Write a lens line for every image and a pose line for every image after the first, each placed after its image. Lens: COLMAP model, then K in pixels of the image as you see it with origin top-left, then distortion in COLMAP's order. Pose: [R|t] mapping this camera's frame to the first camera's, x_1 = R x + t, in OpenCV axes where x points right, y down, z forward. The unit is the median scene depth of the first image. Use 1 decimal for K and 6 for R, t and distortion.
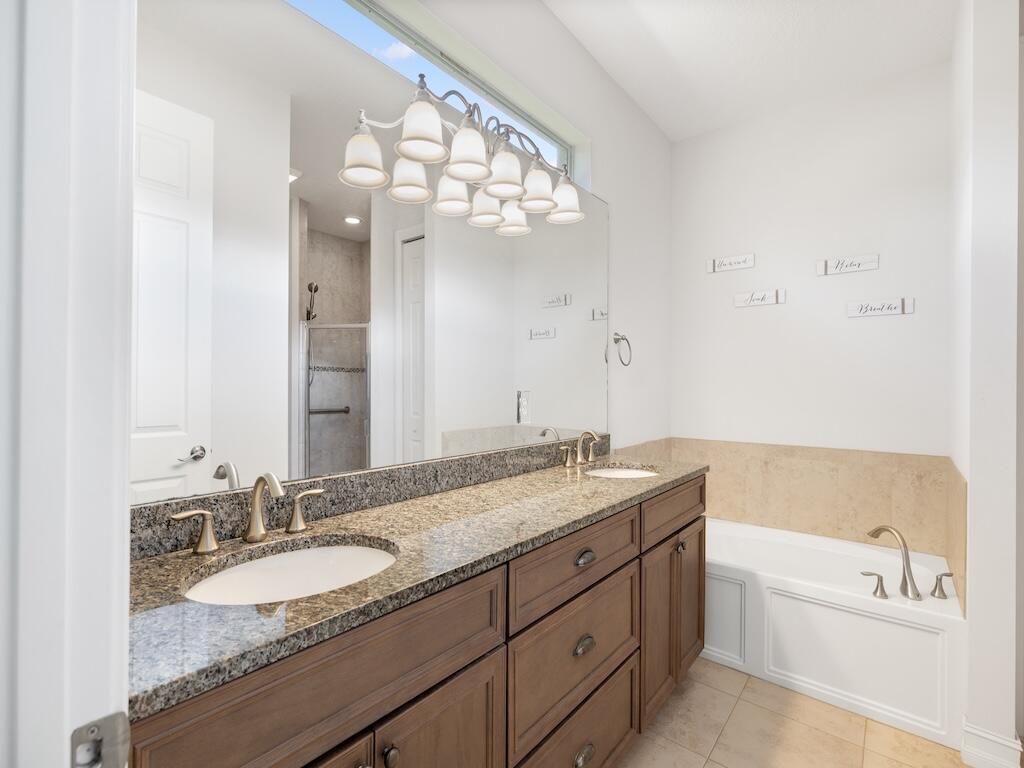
lens RADIAL K [[483.5, 0, 509.3], [0, 483.5, 386.2], [0, 0, 1]] dist [0.002841, 0.000105]
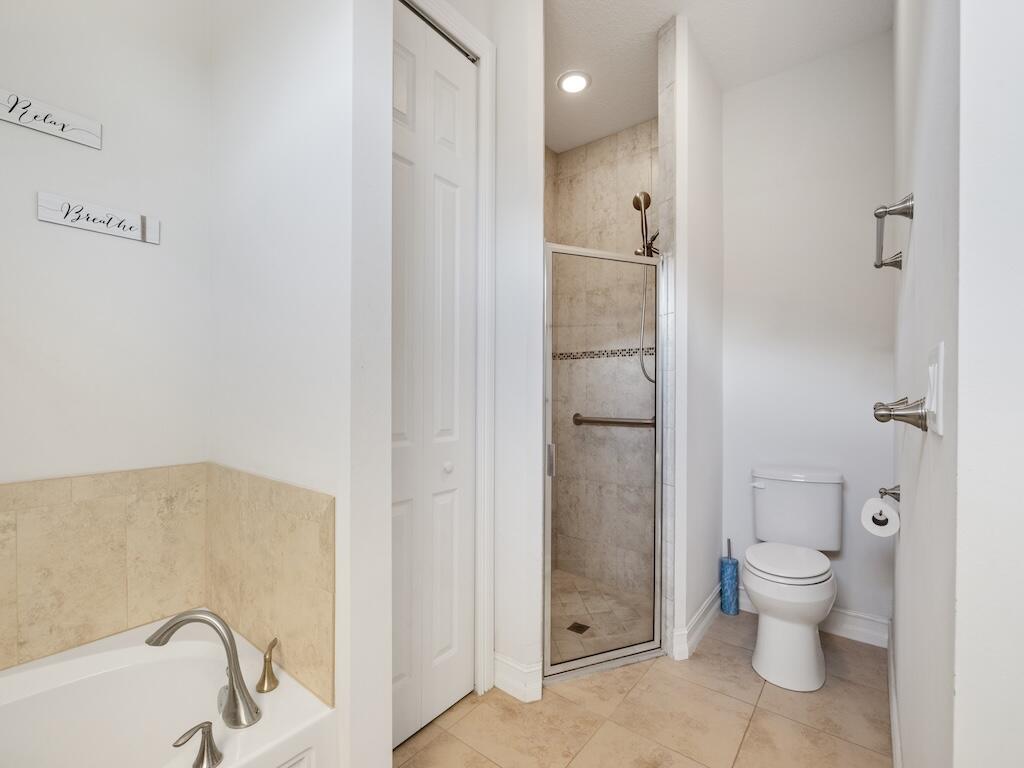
lens RADIAL K [[460.5, 0, 510.2], [0, 460.5, 387.1], [0, 0, 1]] dist [-0.000158, -0.000139]
pose [[-0.007045, -0.011812, 0.999905, 0.224928], [-0.006176, 0.999912, 0.011768, 0.025236], [-0.999956, -0.006093, -0.007117, 0.538771]]
